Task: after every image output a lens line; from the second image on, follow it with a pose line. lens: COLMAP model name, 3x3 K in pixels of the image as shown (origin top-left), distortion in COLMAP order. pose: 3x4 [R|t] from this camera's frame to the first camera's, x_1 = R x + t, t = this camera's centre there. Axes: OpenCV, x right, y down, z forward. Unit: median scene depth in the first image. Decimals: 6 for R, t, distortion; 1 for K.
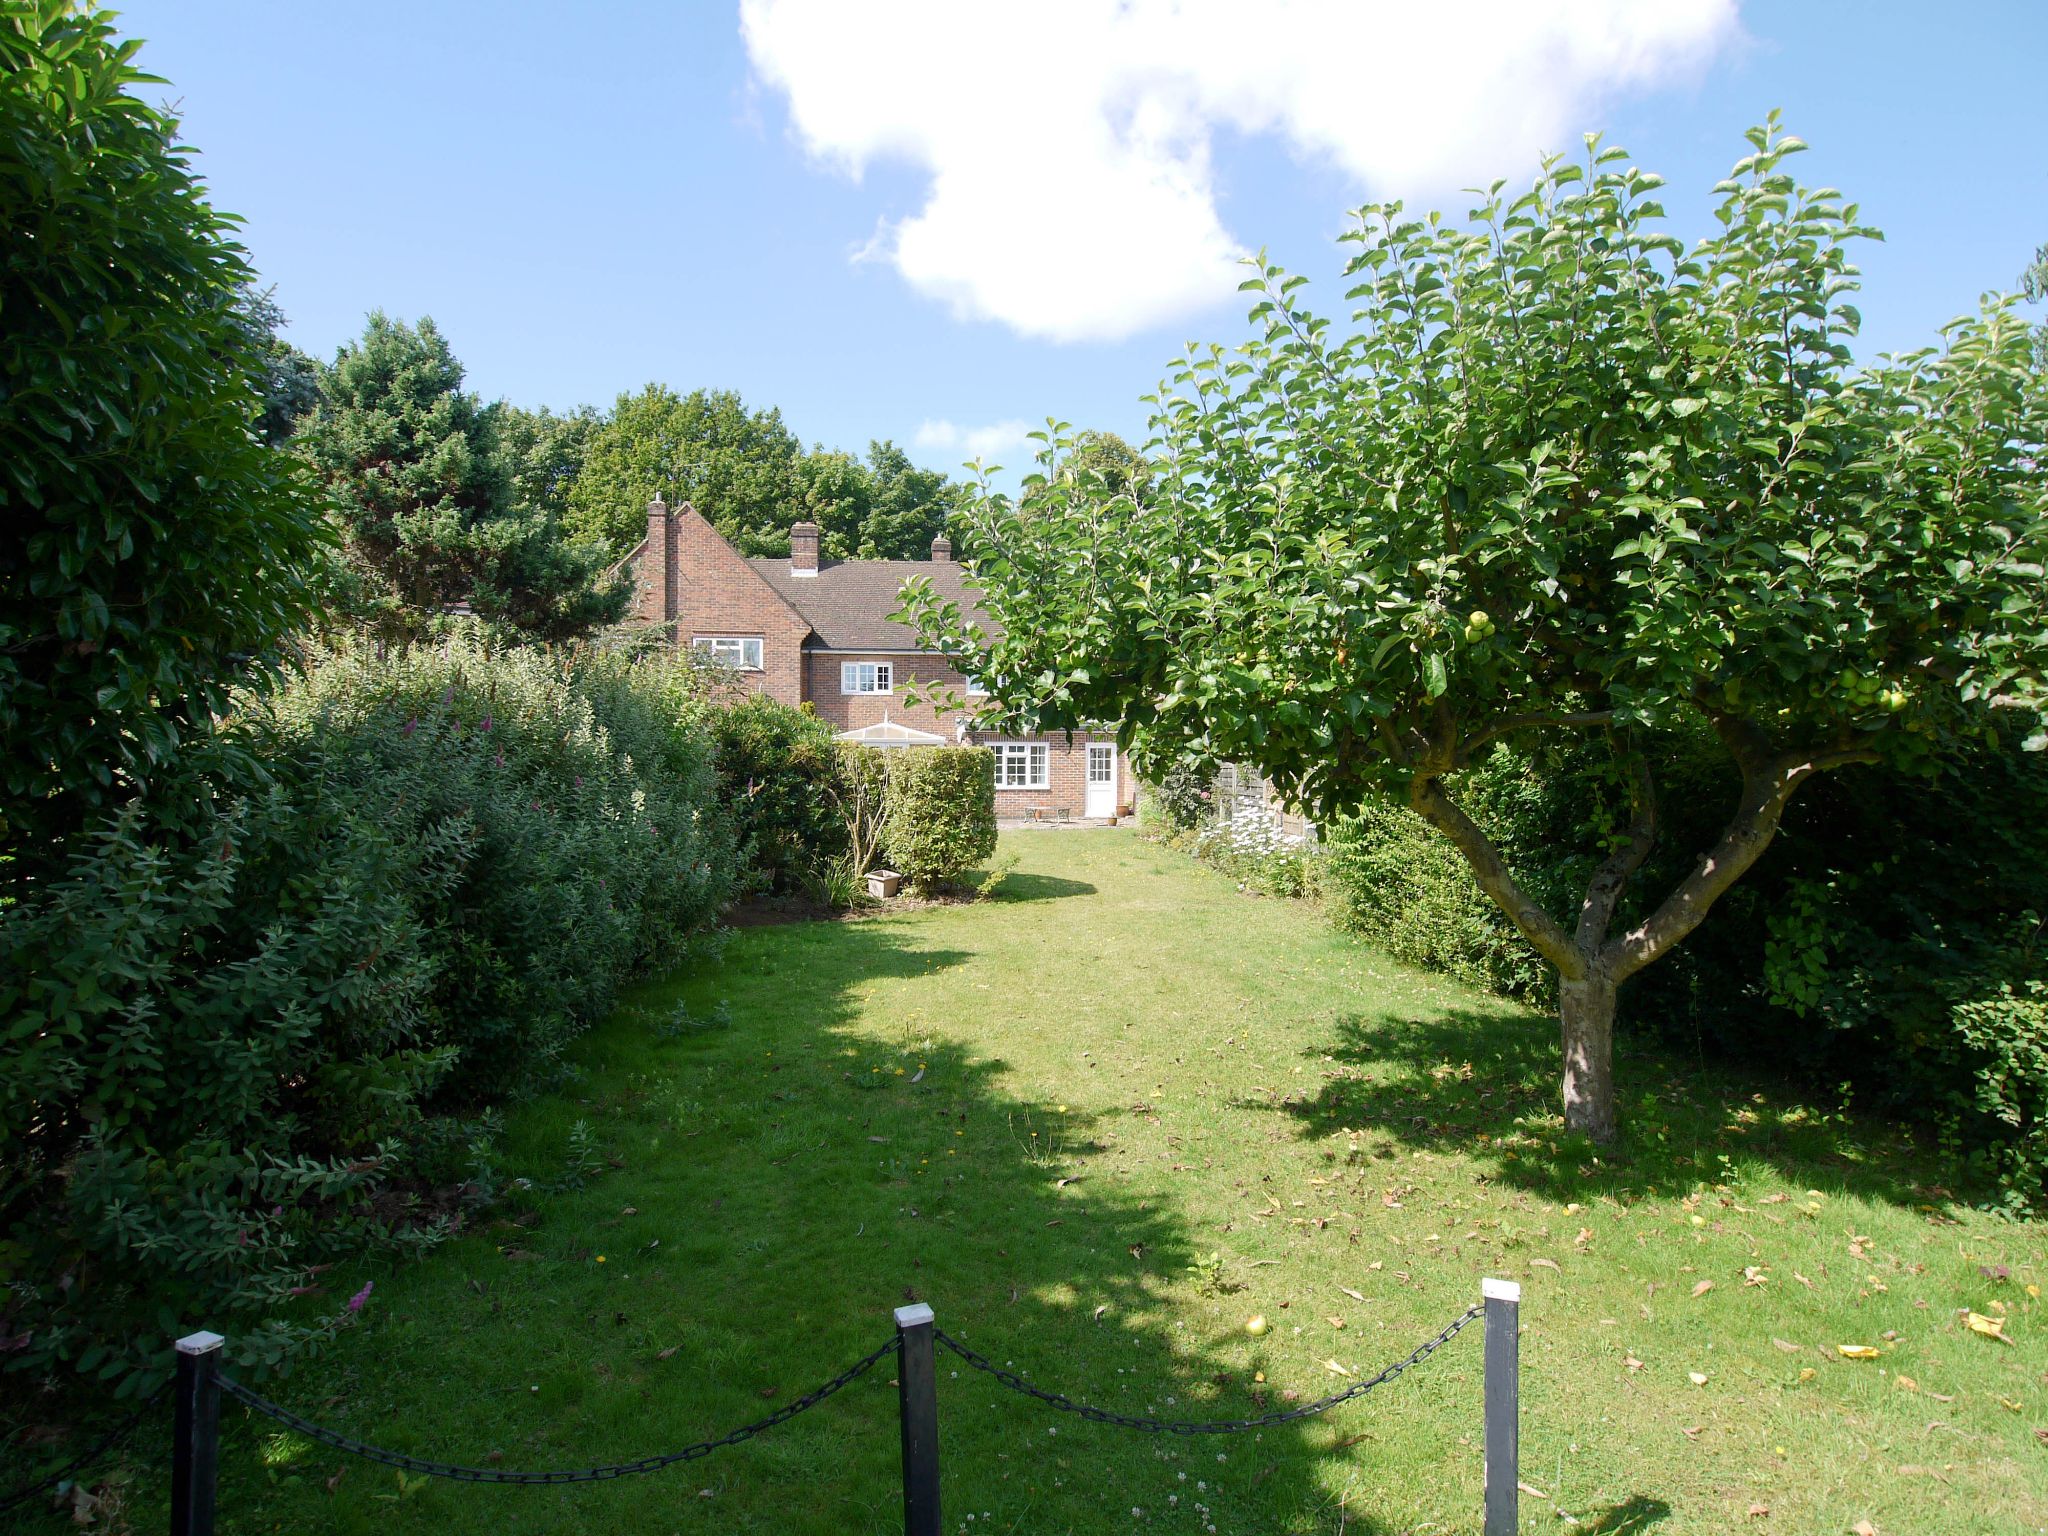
lens RADIAL K [[1076.2, 0, 1026.0], [0, 1076.2, 766.2], [0, 0, 1]] dist [-0.008656, -0.001789]
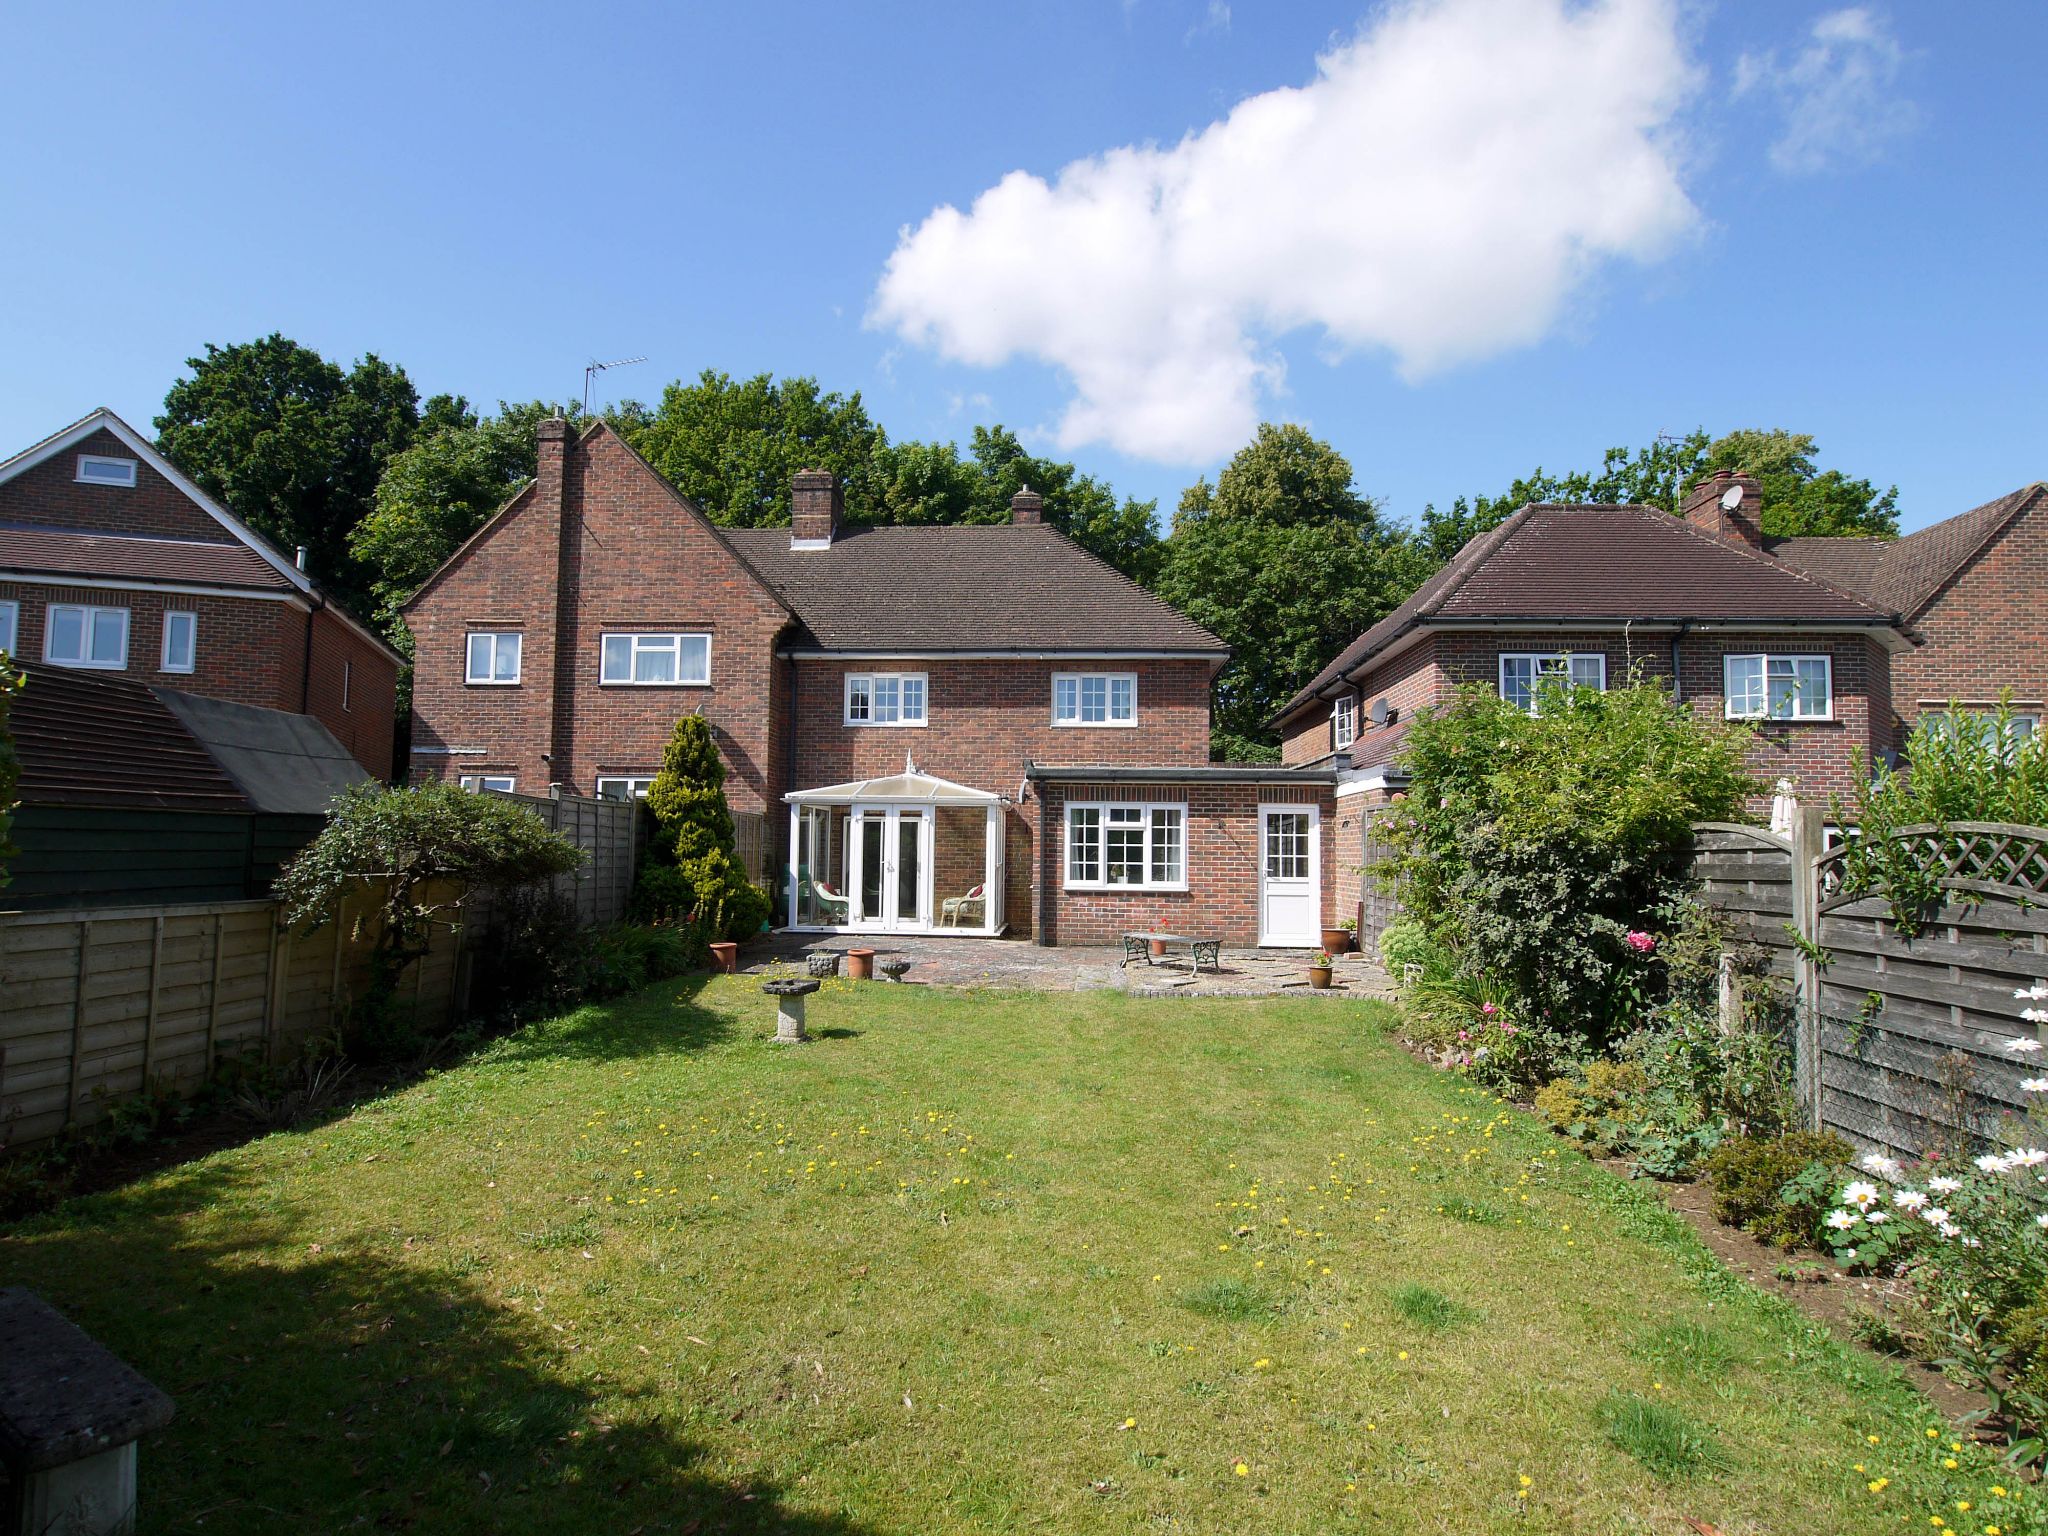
lens RADIAL K [[1076.2, 0, 1020.2], [0, 1076.2, 779.1], [0, 0, 1]] dist [-0.008656, -0.001789]
pose [[0.985929, -0.003739, -0.167126, 0.027363], [-0.007420, 0.997786, -0.066099, 0.001803], [0.167003, 0.066409, 0.983717, 0.441086]]
